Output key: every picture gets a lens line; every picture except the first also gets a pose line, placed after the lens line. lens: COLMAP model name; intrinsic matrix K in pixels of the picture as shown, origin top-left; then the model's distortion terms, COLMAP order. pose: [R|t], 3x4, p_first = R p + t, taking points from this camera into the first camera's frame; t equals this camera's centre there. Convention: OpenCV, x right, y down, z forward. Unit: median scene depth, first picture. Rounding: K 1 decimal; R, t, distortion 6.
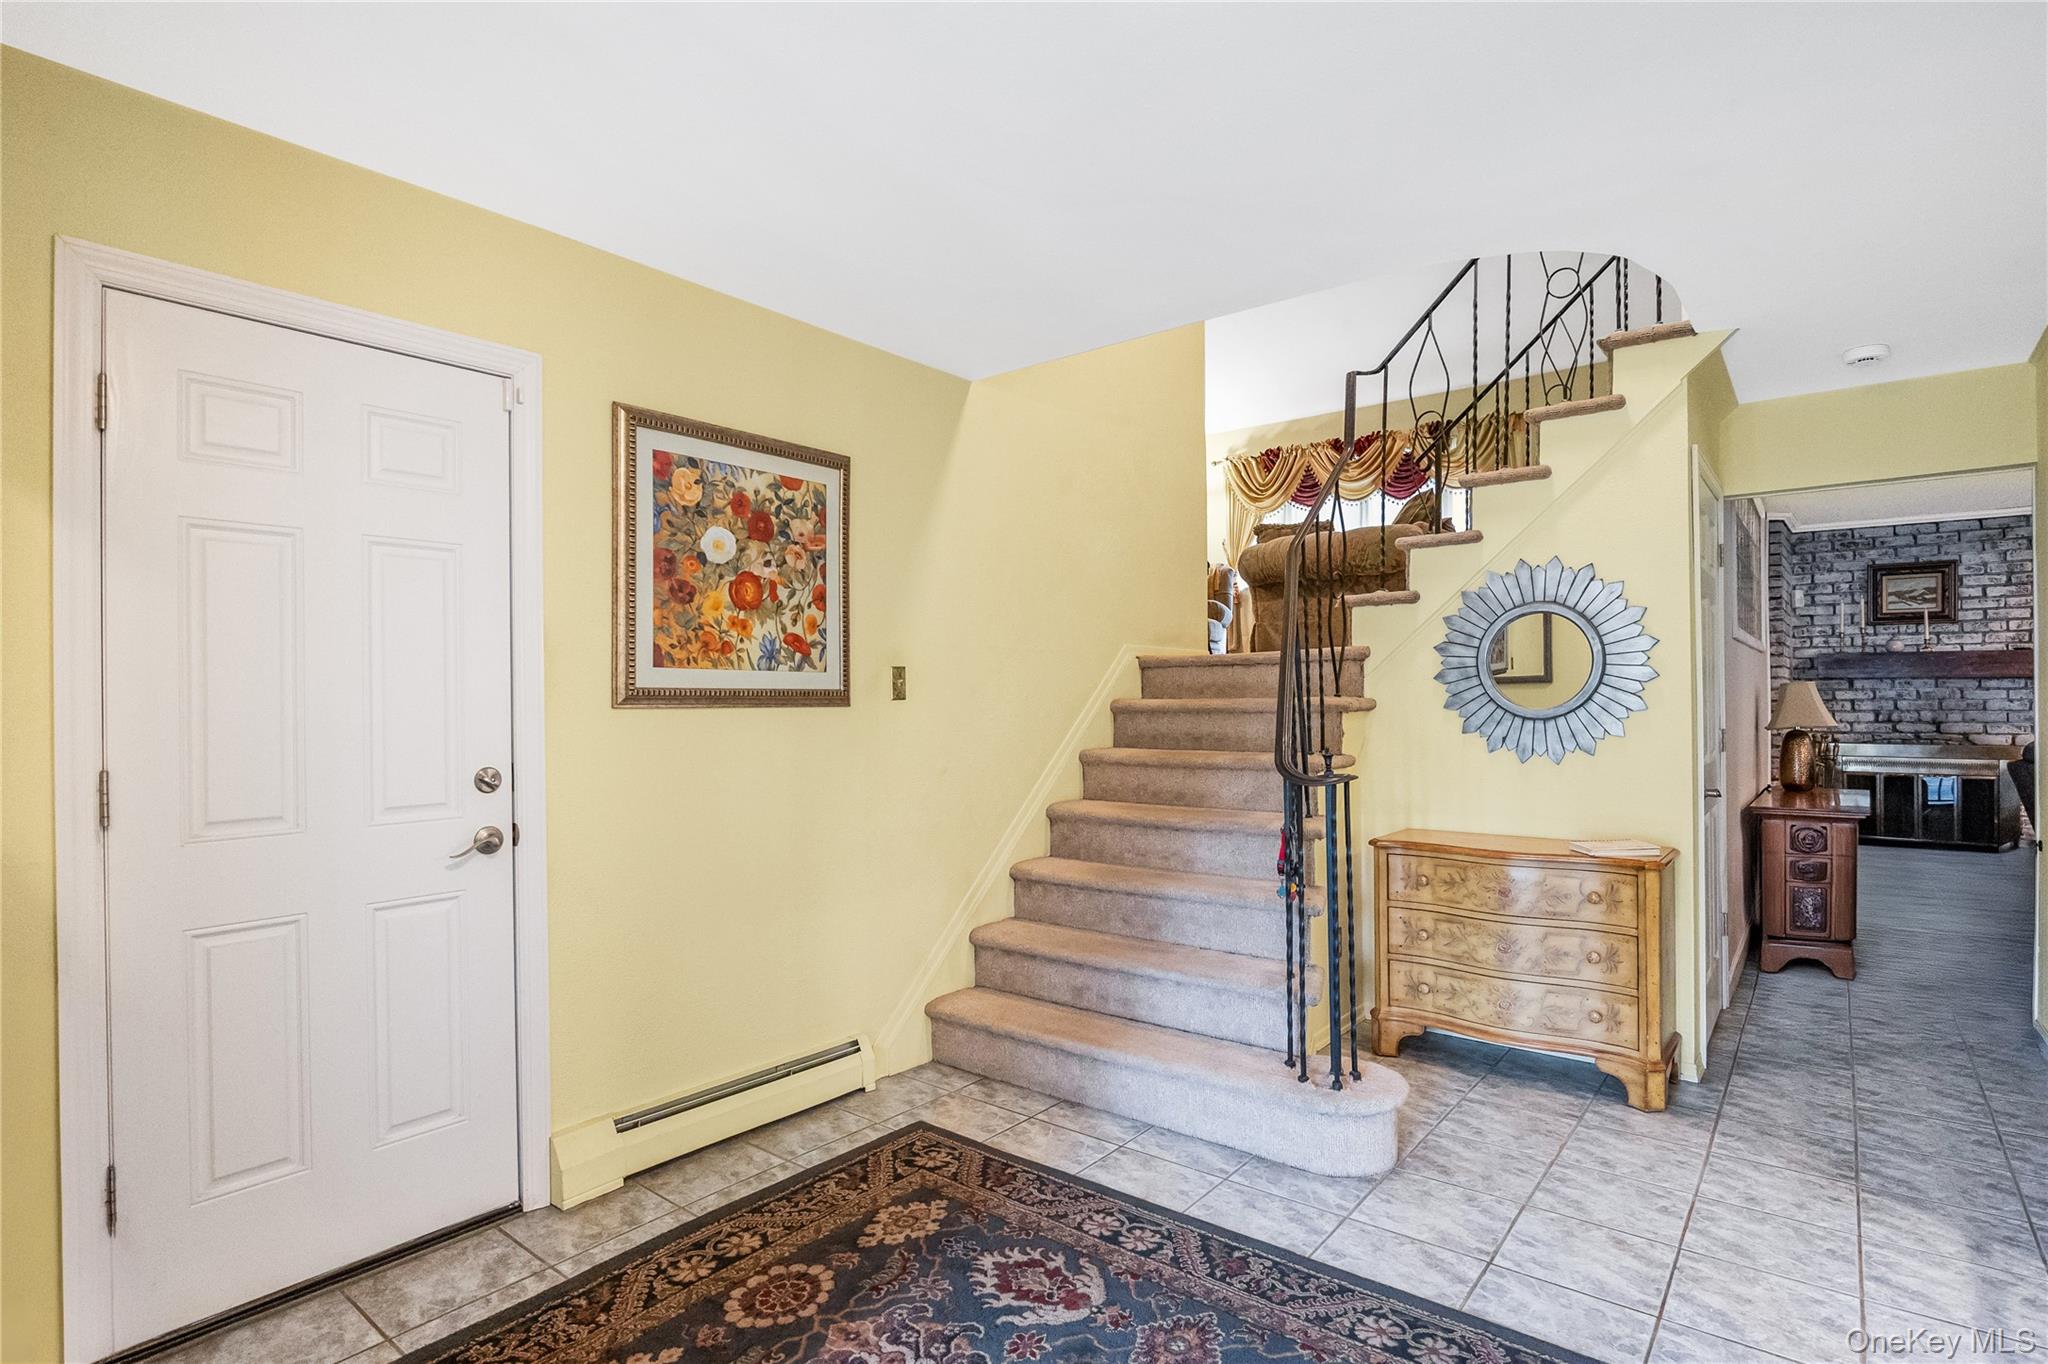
lens RADIAL K [[1026.4, 0, 1023.4], [0, 1026.4, 688.7], [0, 0, 1]] dist [-0.003045, -0.000631]
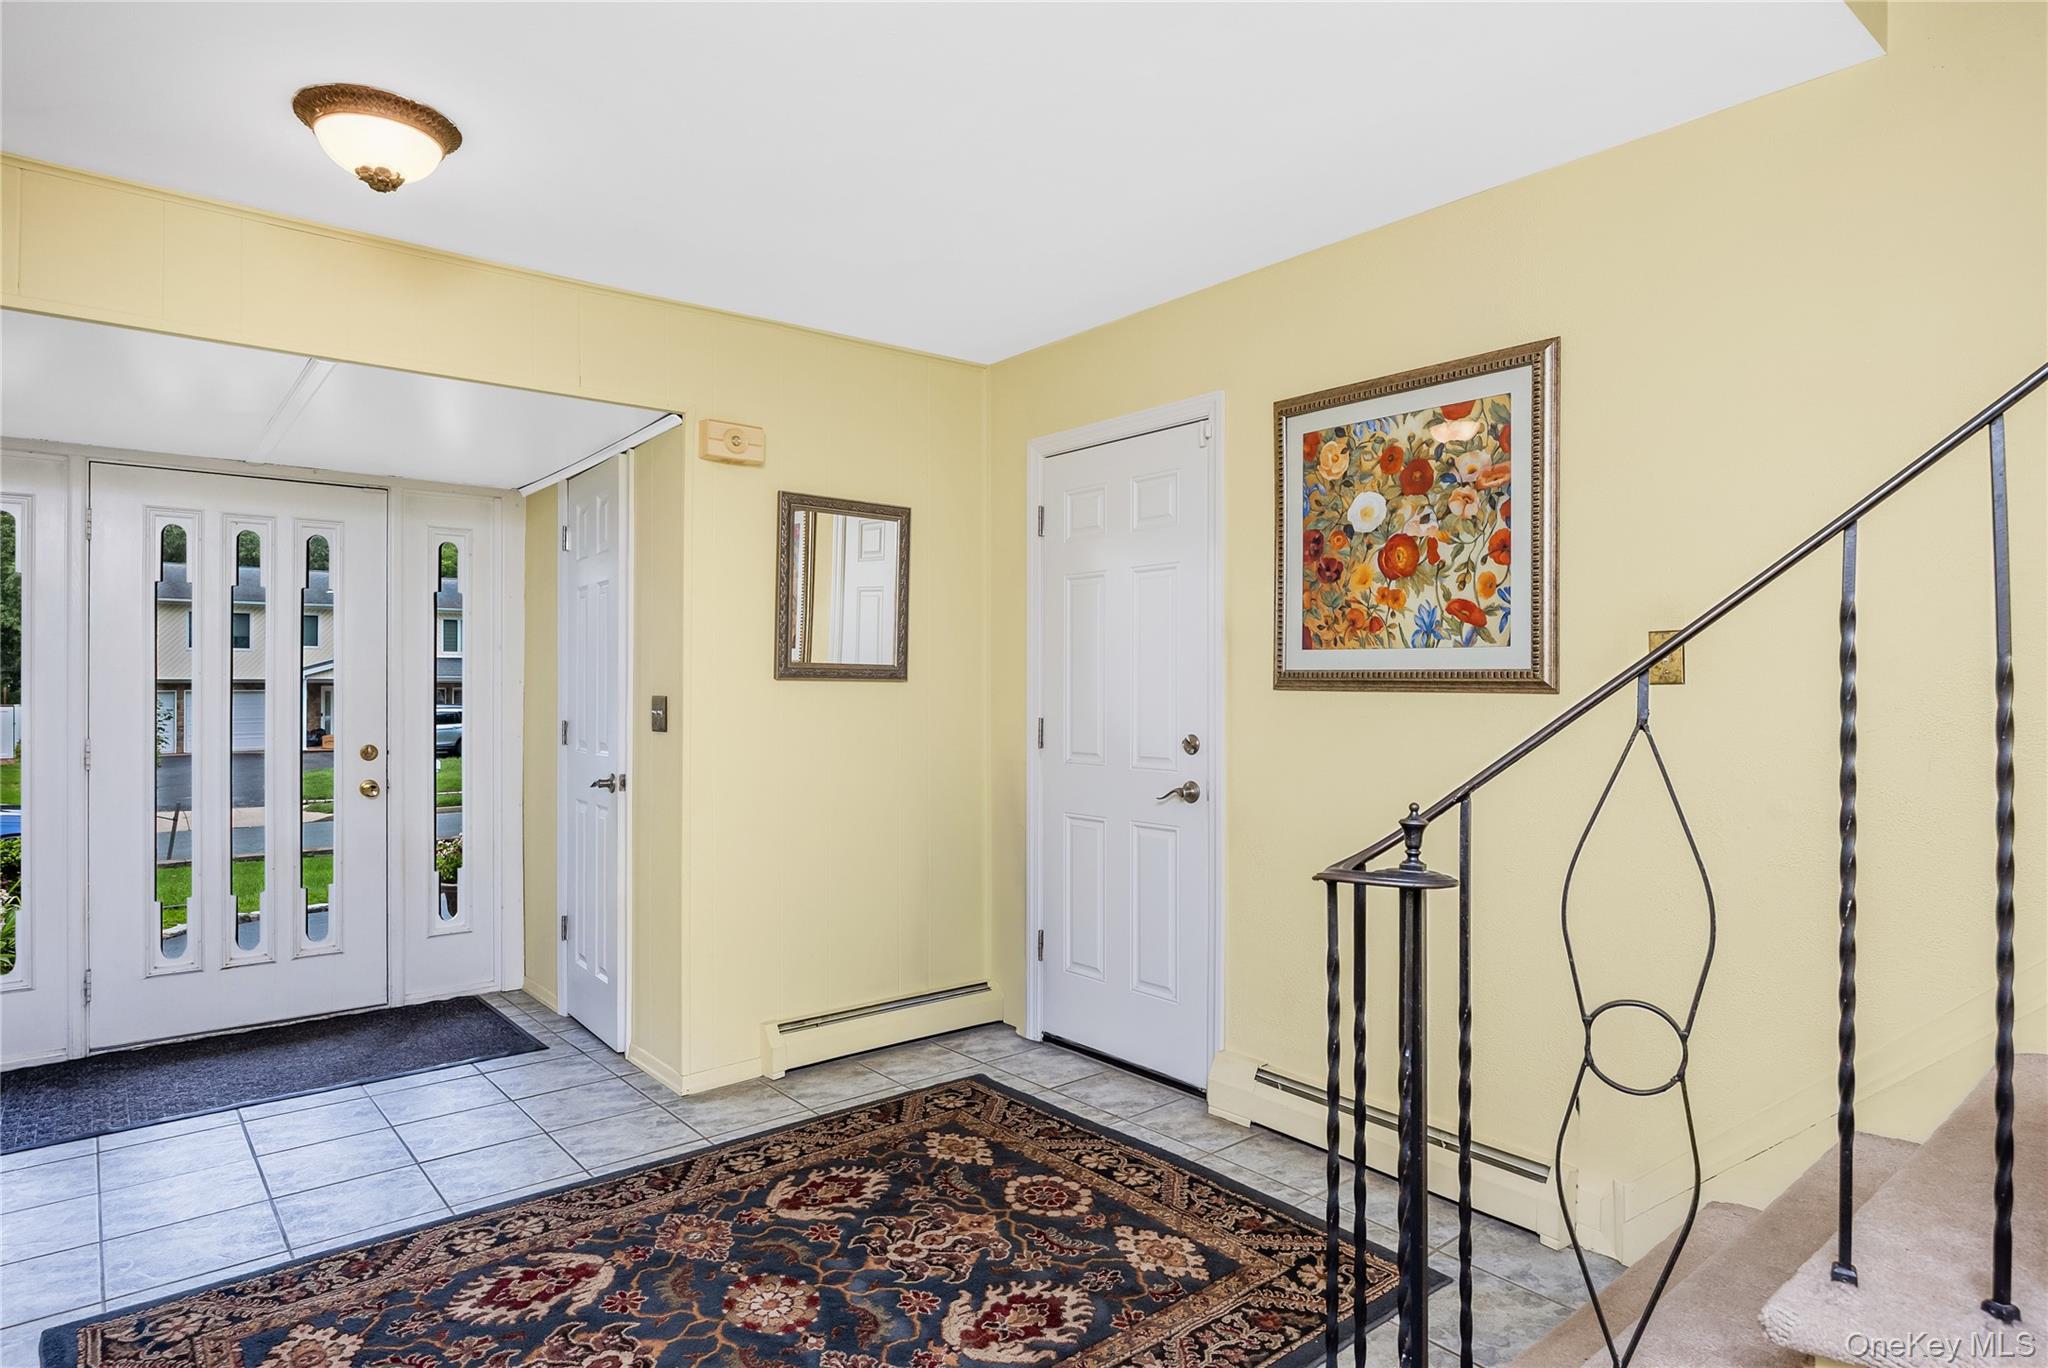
lens RADIAL K [[1116.9, 0, 1018.8], [0, 1116.9, 681.2], [0, 0, 1]] dist [-0.002616, -0.000411]
pose [[-0.188944, 0.003086, -0.981983, 0.742034], [0.006335, 0.999978, 0.001924, 0.006019], [0.981967, -0.005858, -0.188960, 0.893504]]
